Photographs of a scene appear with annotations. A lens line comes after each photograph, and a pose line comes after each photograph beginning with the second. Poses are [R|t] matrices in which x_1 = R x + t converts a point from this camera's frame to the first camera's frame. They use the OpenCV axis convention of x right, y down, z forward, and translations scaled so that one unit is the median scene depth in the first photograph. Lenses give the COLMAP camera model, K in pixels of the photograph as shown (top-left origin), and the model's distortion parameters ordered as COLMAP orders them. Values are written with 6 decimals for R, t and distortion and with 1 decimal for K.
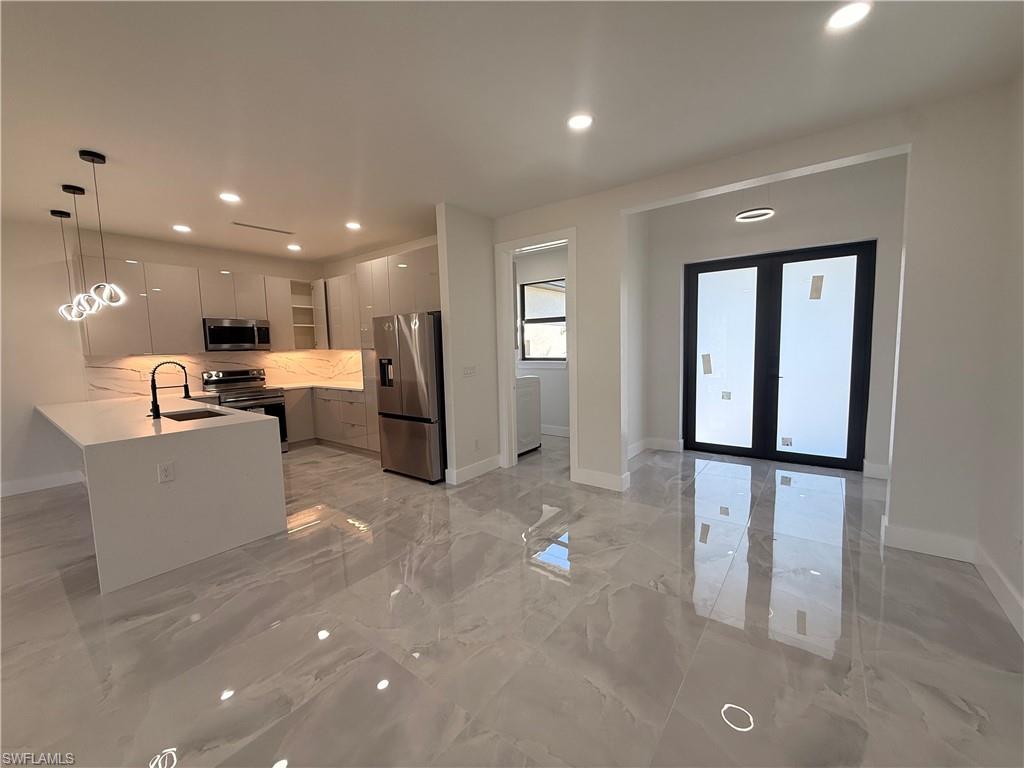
lens RADIAL K [[407.9, 0, 511.6], [0, 407.9, 382.6], [0, 0, 1]] dist [-0.000075, 0.000220]
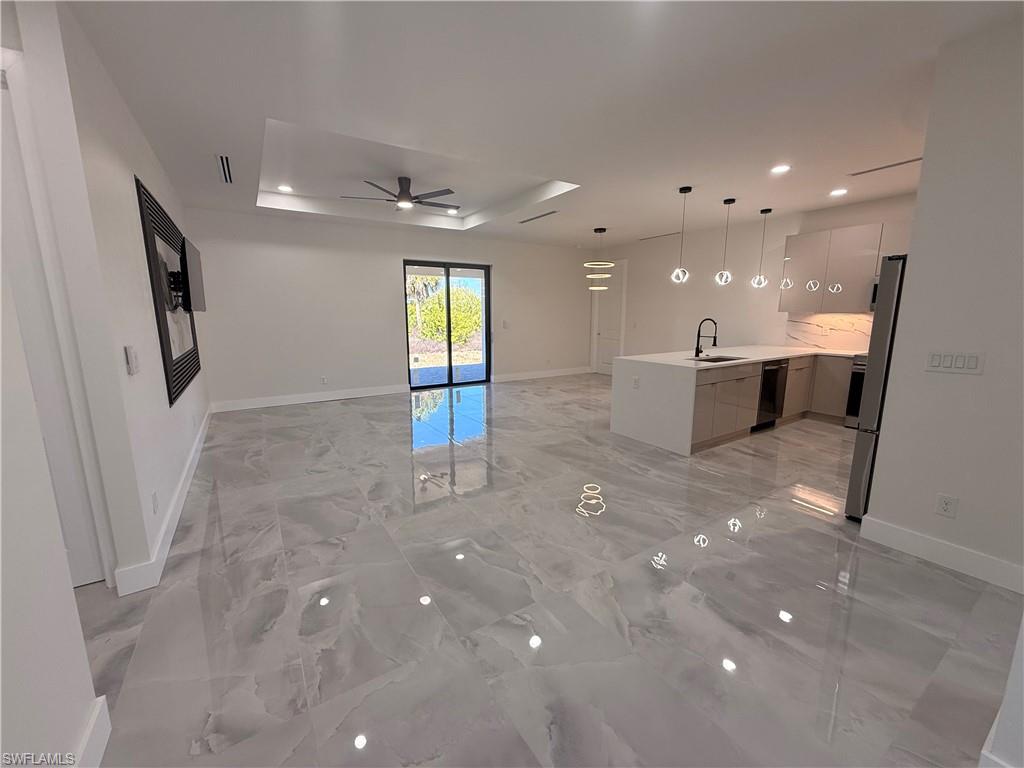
lens RADIAL K [[407.9, 0, 511.6], [0, 407.9, 382.6], [0, 0, 1]] dist [-0.000075, 0.000220]
pose [[-0.337275, 0.185703, -0.922908, 0.627216], [-0.075280, 0.971891, 0.223070, -0.085173], [0.938391, 0.144712, -0.313815, 0.713451]]
